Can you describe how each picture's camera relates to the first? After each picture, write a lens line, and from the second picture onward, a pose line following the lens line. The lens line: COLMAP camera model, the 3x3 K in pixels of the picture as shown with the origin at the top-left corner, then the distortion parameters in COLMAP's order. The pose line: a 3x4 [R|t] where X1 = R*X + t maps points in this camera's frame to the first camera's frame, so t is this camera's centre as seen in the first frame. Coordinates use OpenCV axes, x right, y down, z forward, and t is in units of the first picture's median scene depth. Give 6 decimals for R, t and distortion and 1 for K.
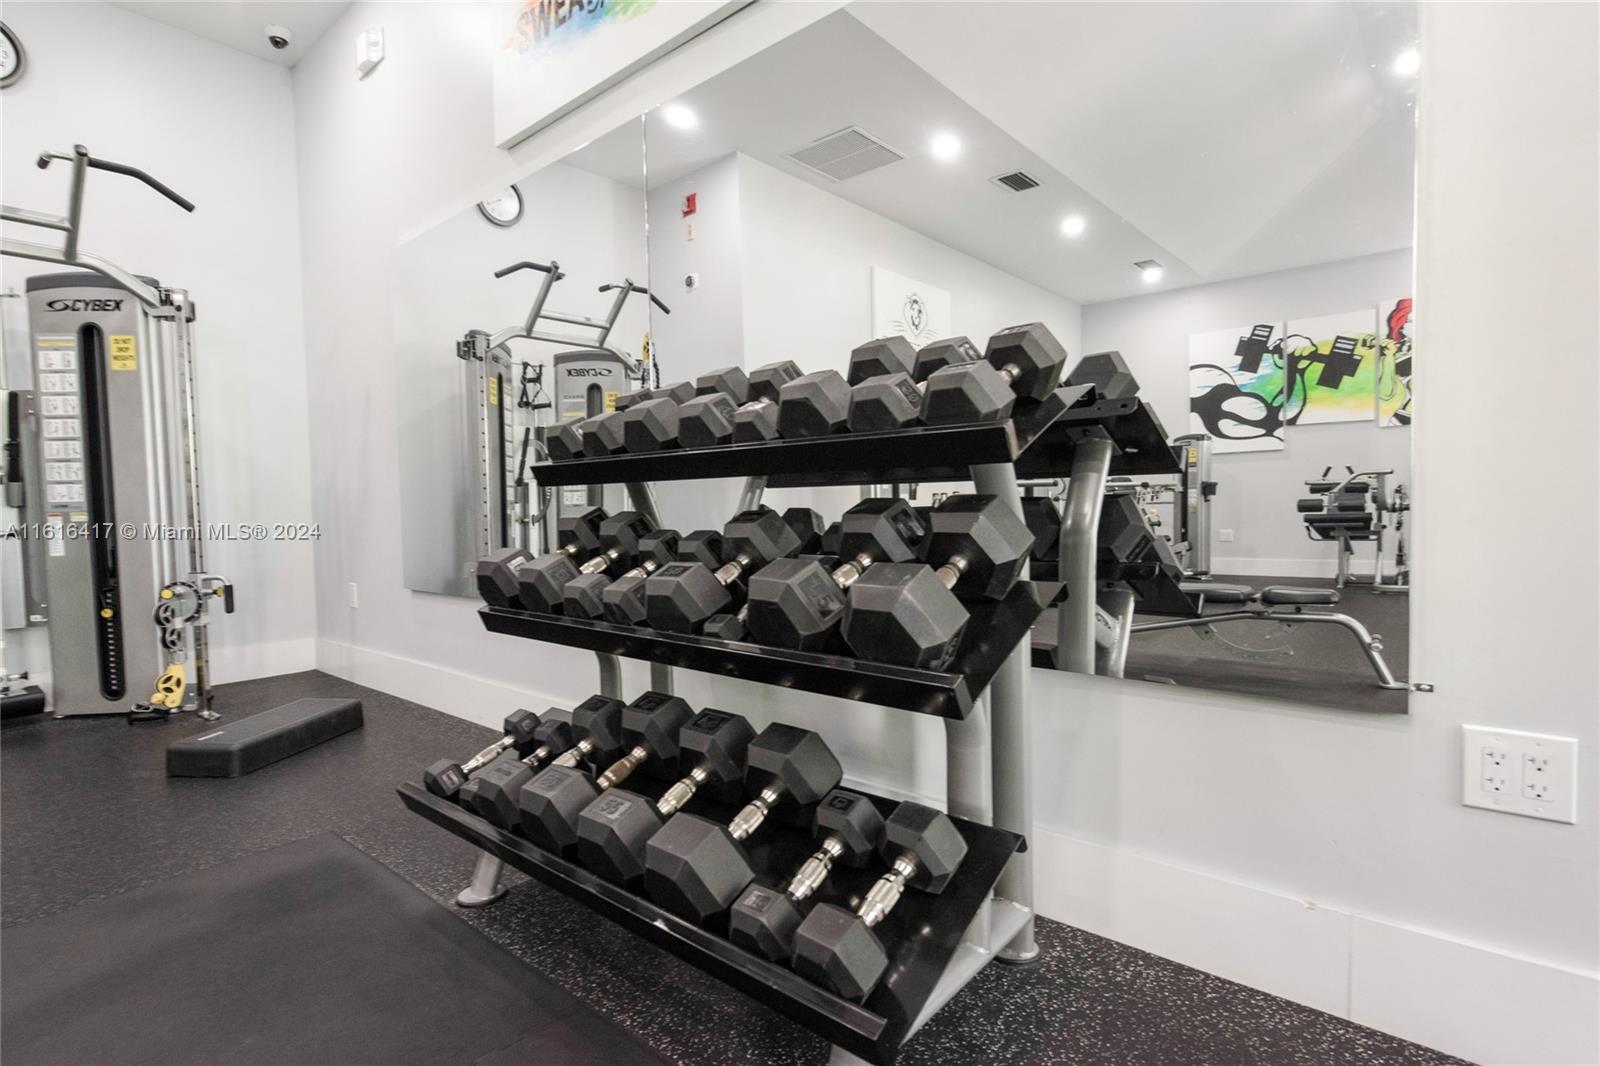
lens RADIAL K [[800.5, 0, 802.9], [0, 800.5, 541.6], [0, 0, 1]] dist [0.001114, 0.000166]
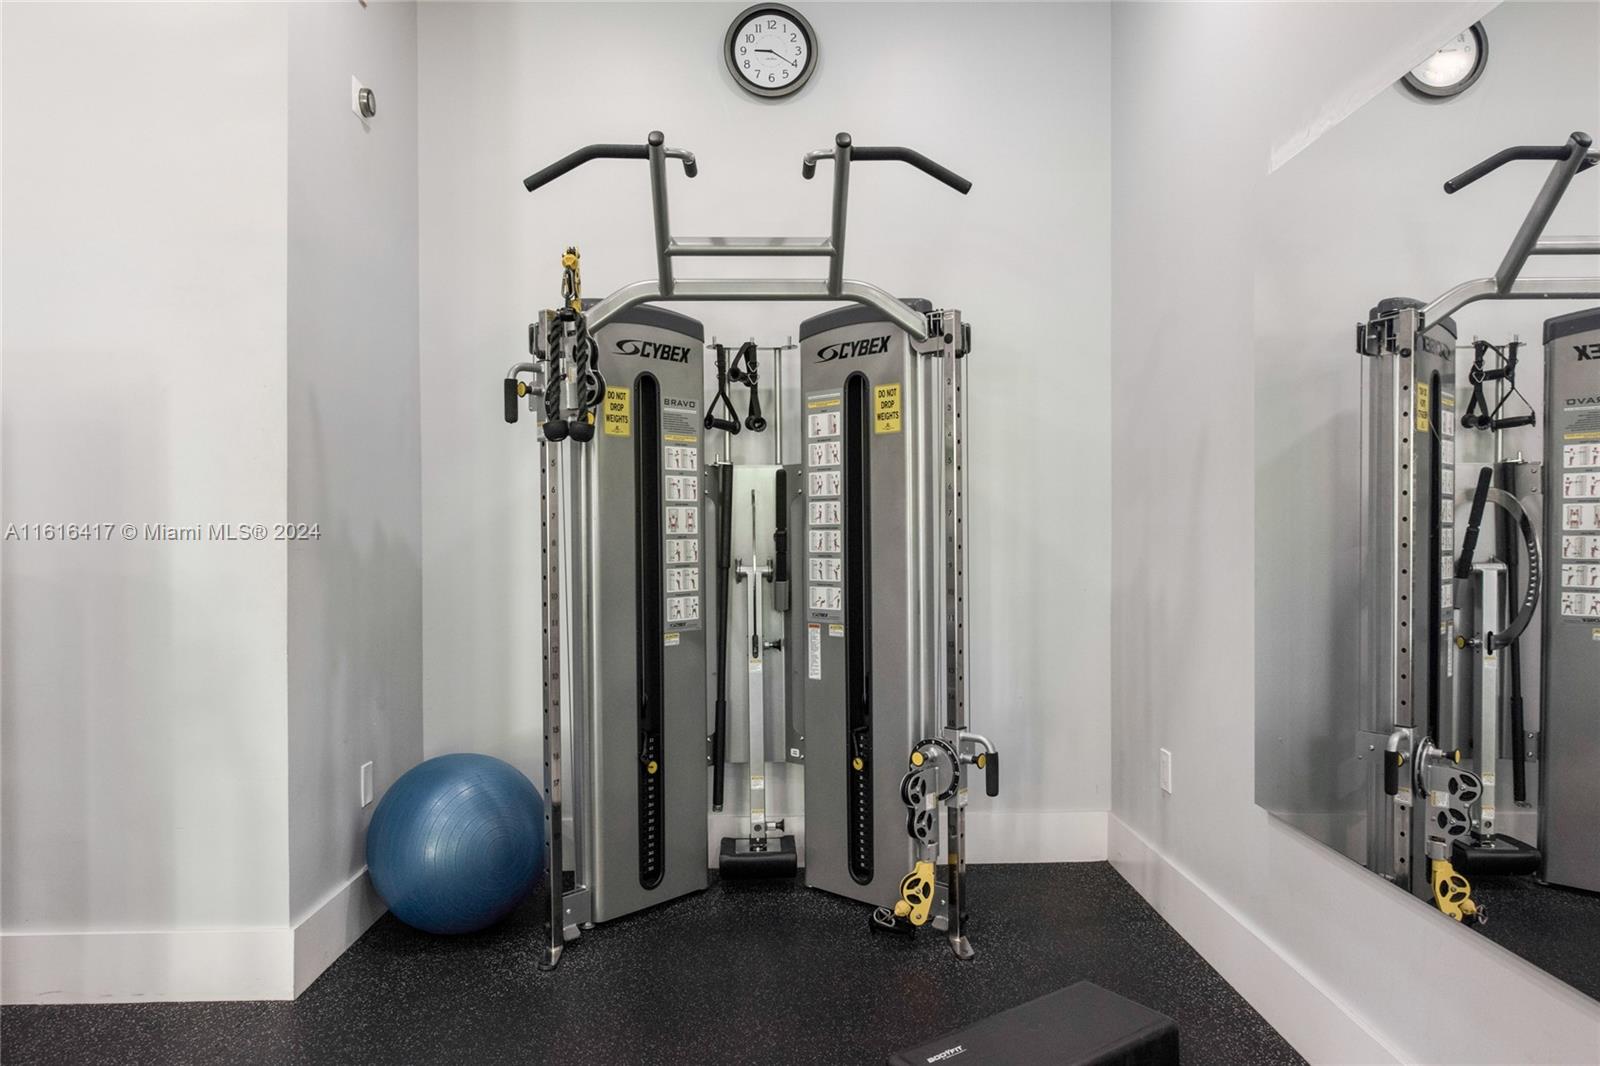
lens RADIAL K [[1062.7, 0, 802.3], [0, 1062.7, 541.1], [0, 0, 1]] dist [0.003343, -0.000785]
pose [[0.668527, 0.022521, -0.743347, -0.184233], [-0.039858, 0.999190, -0.005574, -0.107623], [0.742619, 0.033355, 0.668883, 0.305074]]
